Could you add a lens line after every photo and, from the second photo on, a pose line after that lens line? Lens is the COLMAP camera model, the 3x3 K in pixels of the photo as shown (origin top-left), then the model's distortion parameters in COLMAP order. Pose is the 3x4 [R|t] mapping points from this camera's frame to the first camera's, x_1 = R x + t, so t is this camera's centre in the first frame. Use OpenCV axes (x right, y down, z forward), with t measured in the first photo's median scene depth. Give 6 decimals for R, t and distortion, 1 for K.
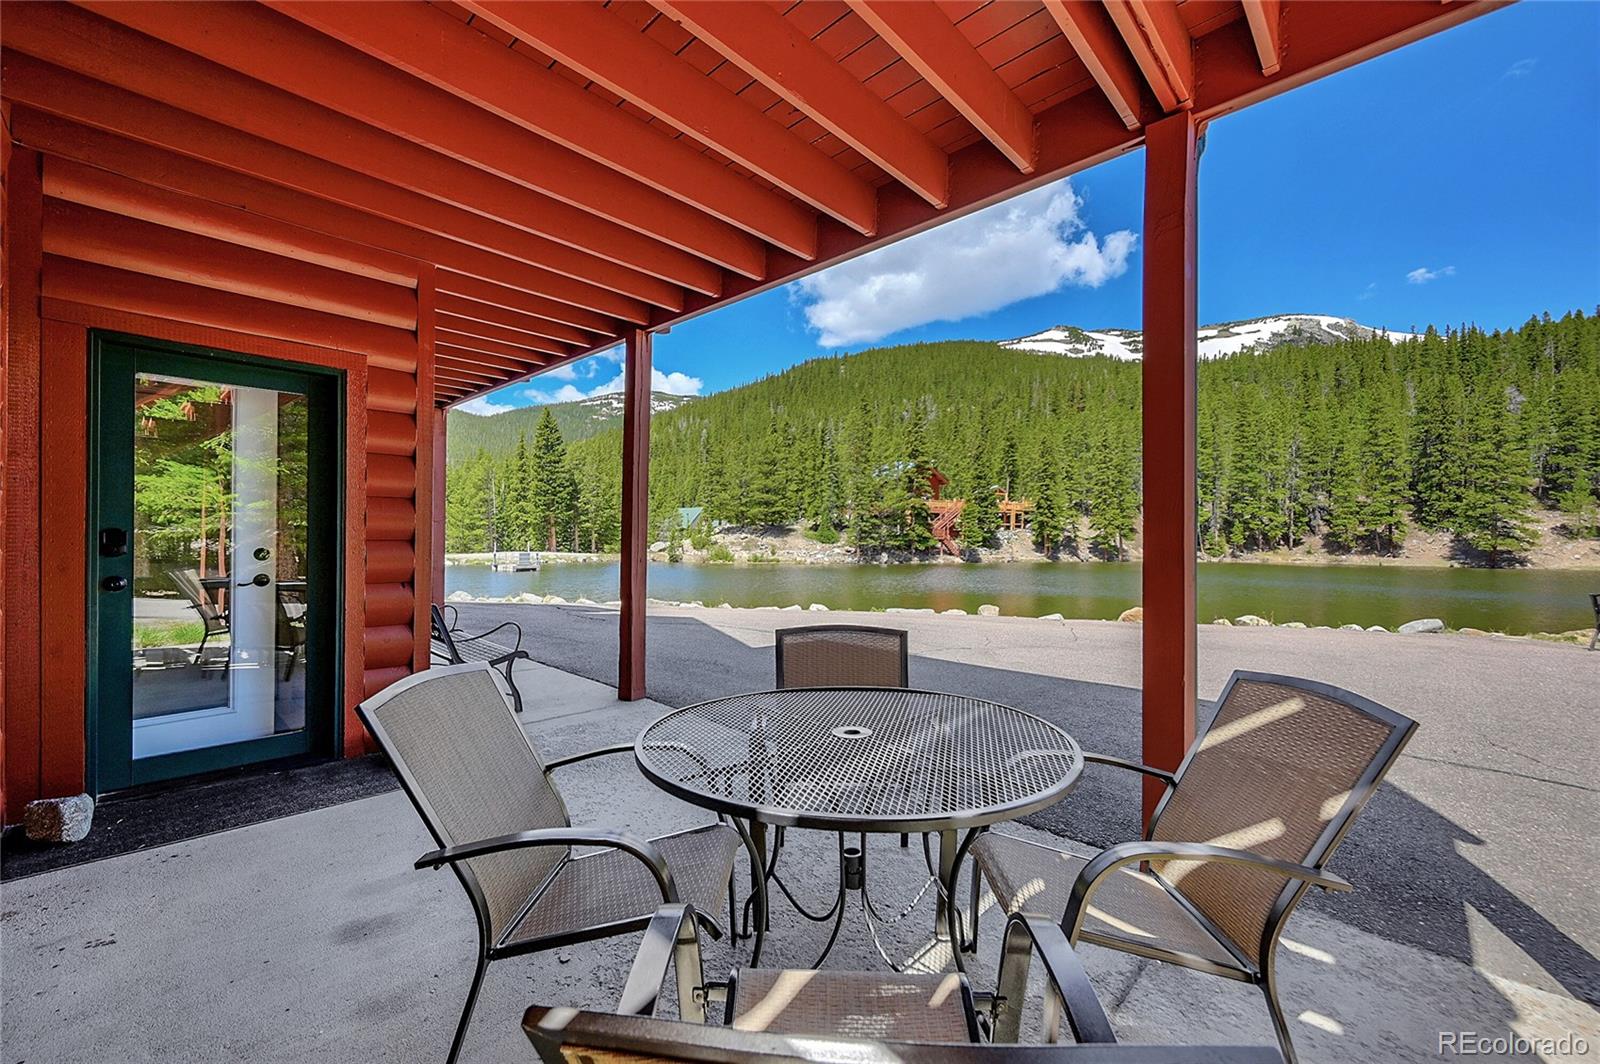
lens RADIAL K [[634.1, 0, 795.5], [0, 634.1, 535.8], [0, 0, 1]] dist [-0.003963, -0.000644]
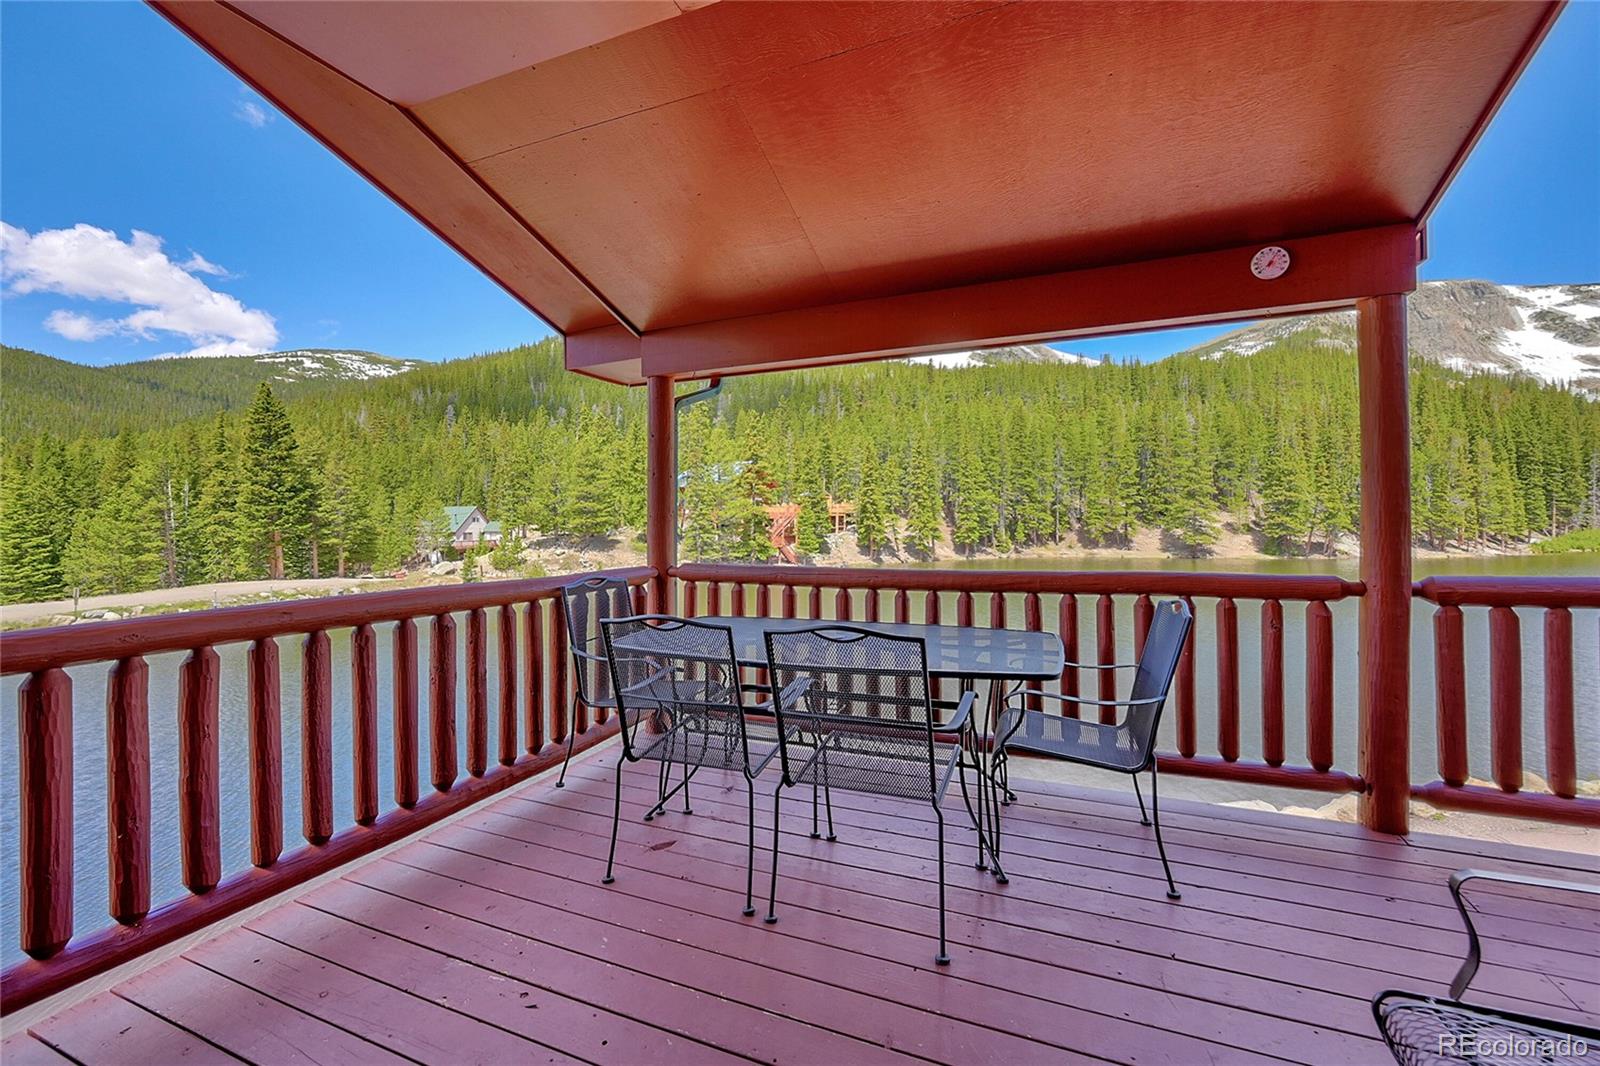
lens RADIAL K [[644.4, 0, 814.7], [0, 644.4, 520.0], [0, 0, 1]] dist [0.001102, -0.001798]
pose [[0.926414, -0.014569, 0.376224, -0.084029], [0.015141, 0.999884, 0.001438, -0.034705], [-0.376201, 0.004364, 0.926528, 0.069904]]
